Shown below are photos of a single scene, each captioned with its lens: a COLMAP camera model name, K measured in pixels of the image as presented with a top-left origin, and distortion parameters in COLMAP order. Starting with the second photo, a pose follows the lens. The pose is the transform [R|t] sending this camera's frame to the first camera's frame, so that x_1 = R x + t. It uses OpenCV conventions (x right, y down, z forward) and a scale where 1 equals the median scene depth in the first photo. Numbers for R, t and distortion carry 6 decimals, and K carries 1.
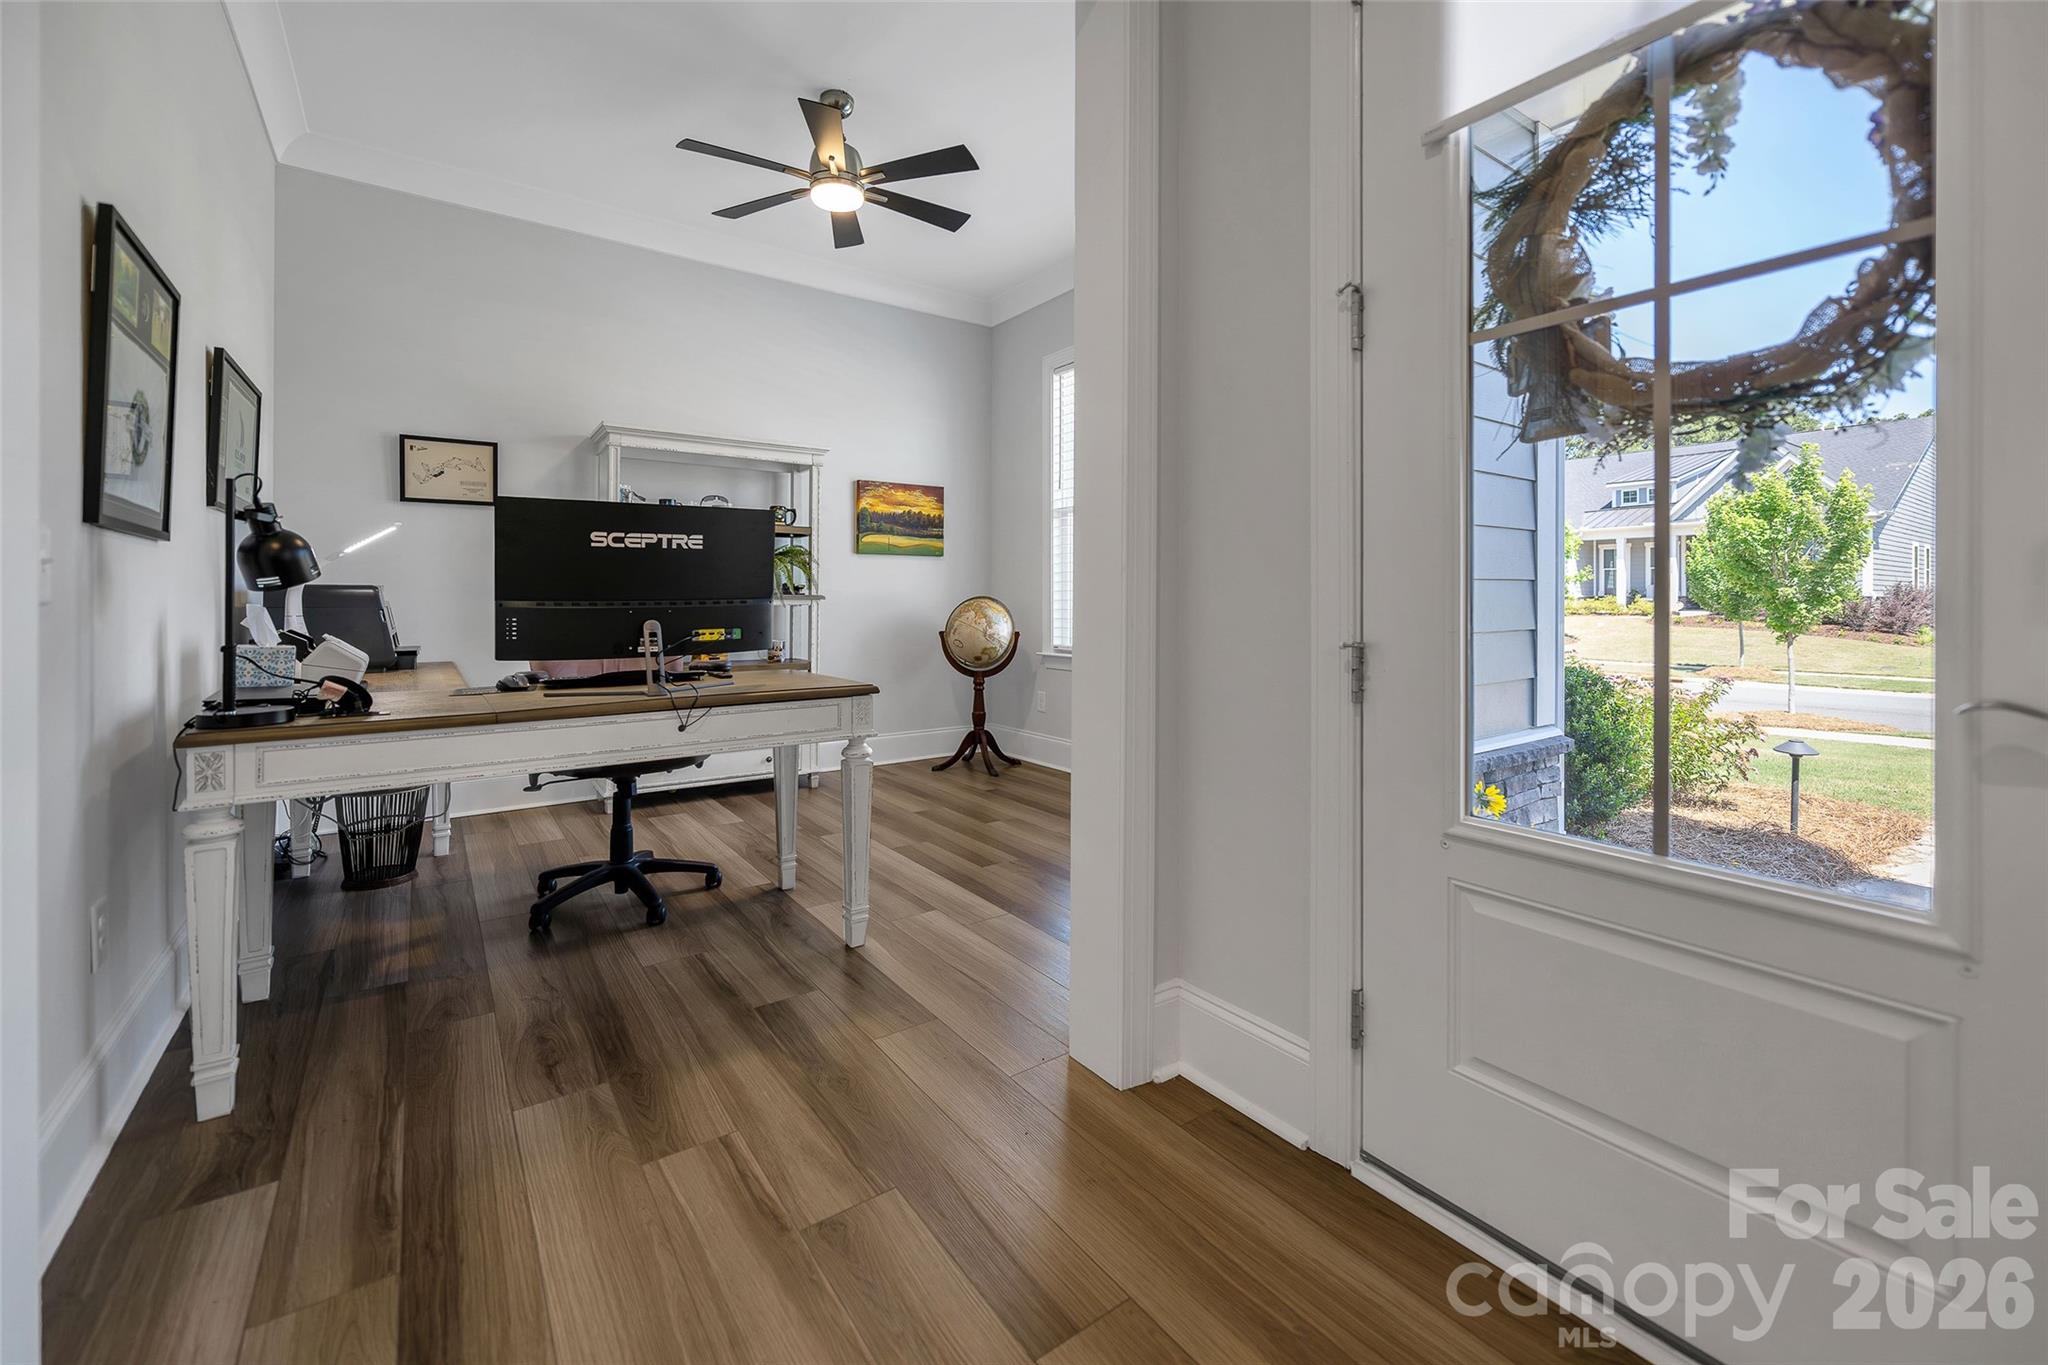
lens RADIAL K [[808.1, 0, 1002.3], [0, 808.1, 607.4], [0, 0, 1]] dist [0.001297, -0.001409]
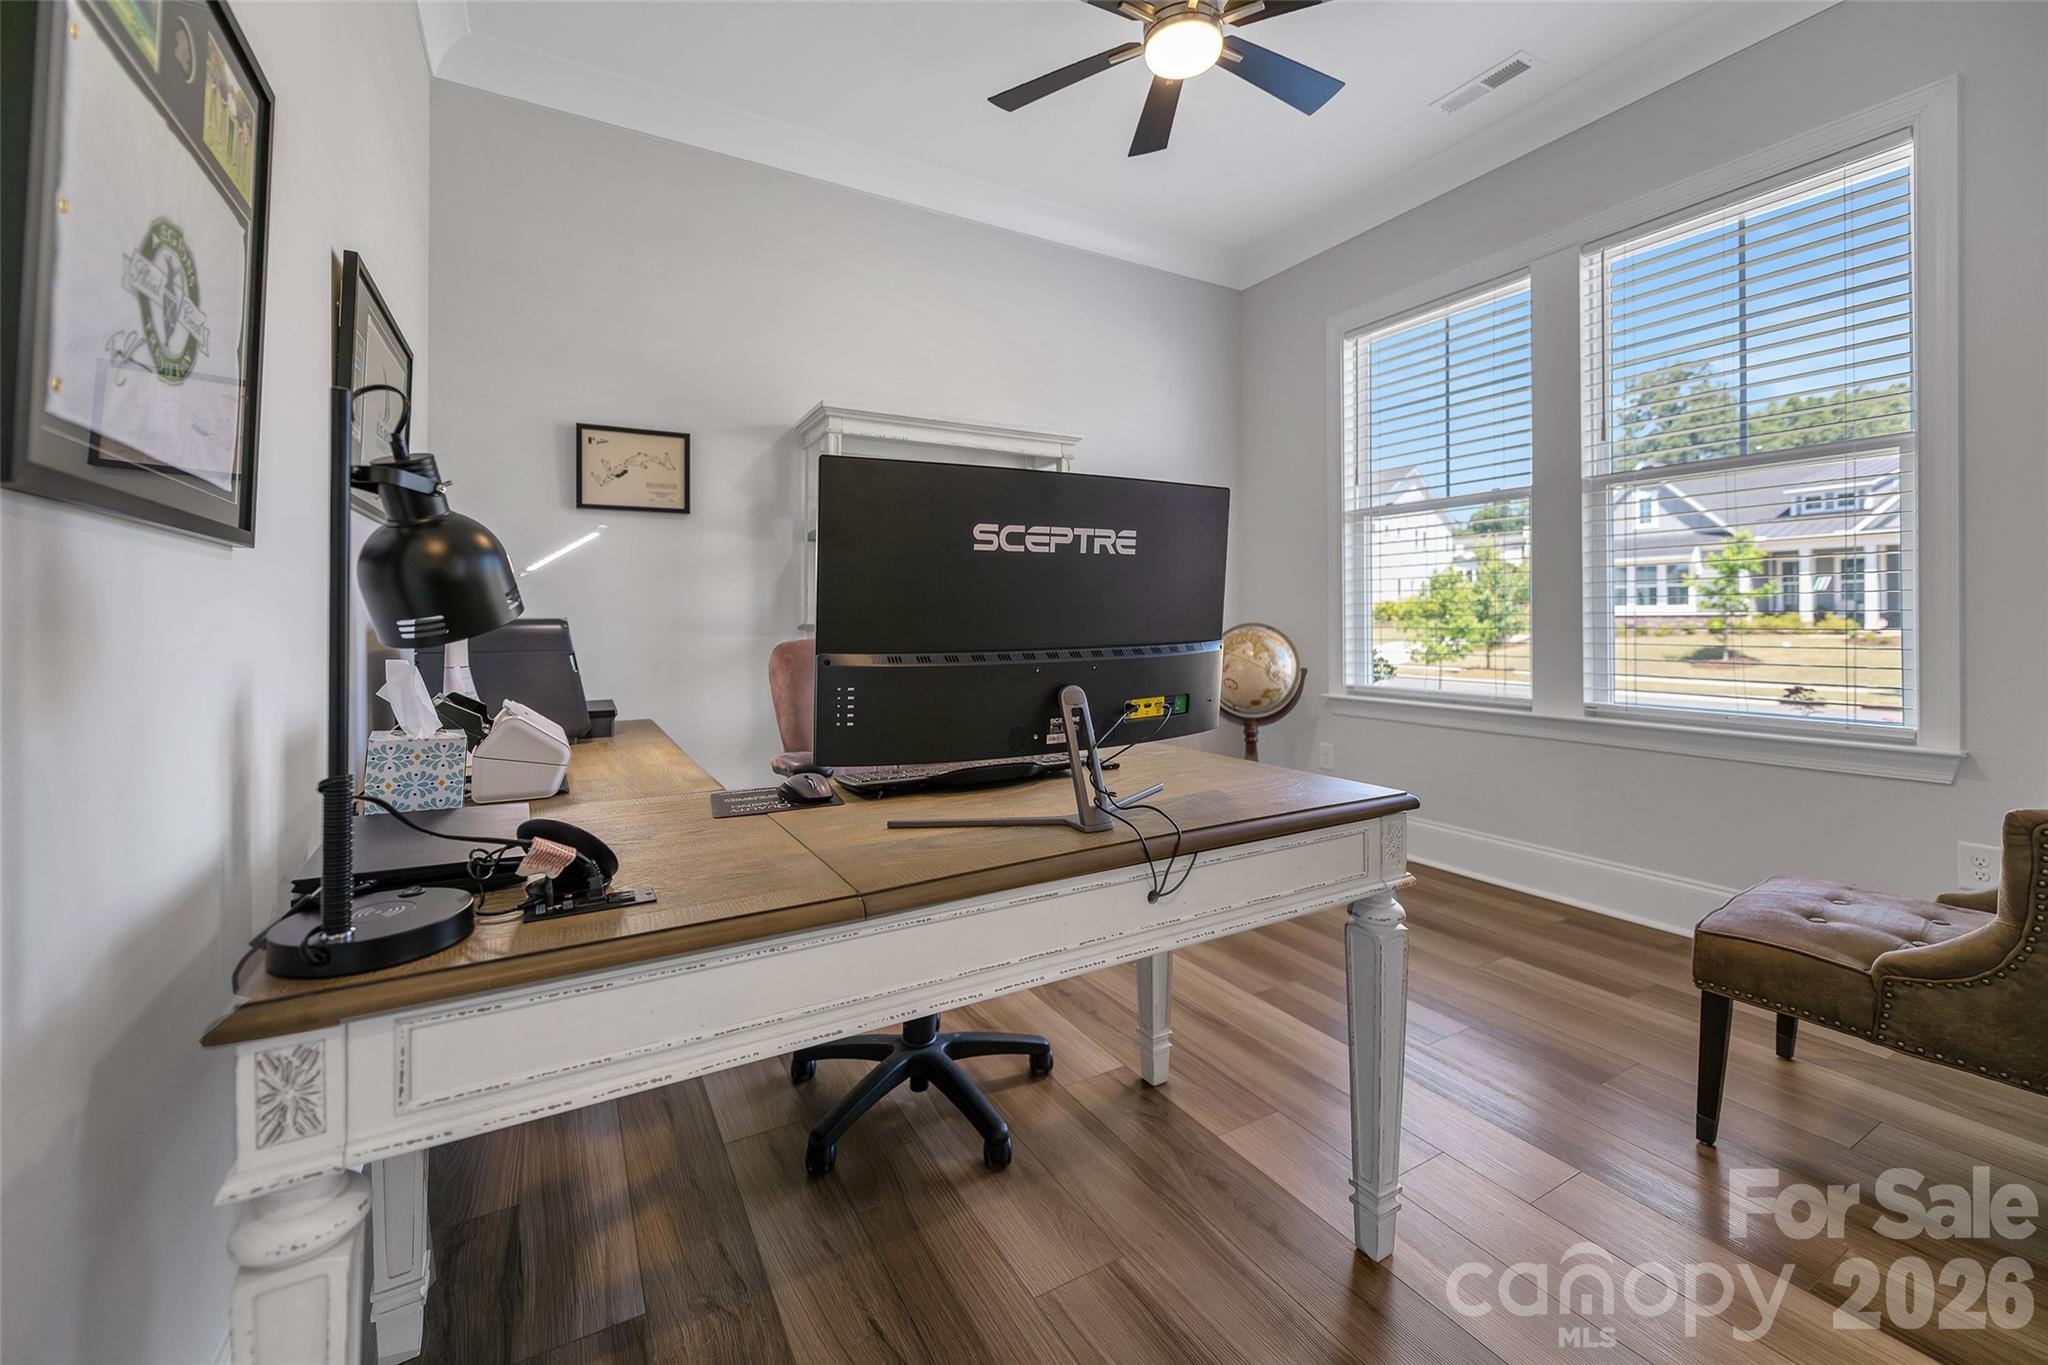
lens RADIAL K [[808.1, 0, 1020.2], [0, 808.1, 621.9], [0, 0, 1]] dist [0.001297, -0.001409]
pose [[0.995095, -0.005489, -0.098772, -0.390919], [0.004696, 0.999955, -0.008256, -0.021466], [0.098813, 0.007752, 0.995076, 0.429472]]
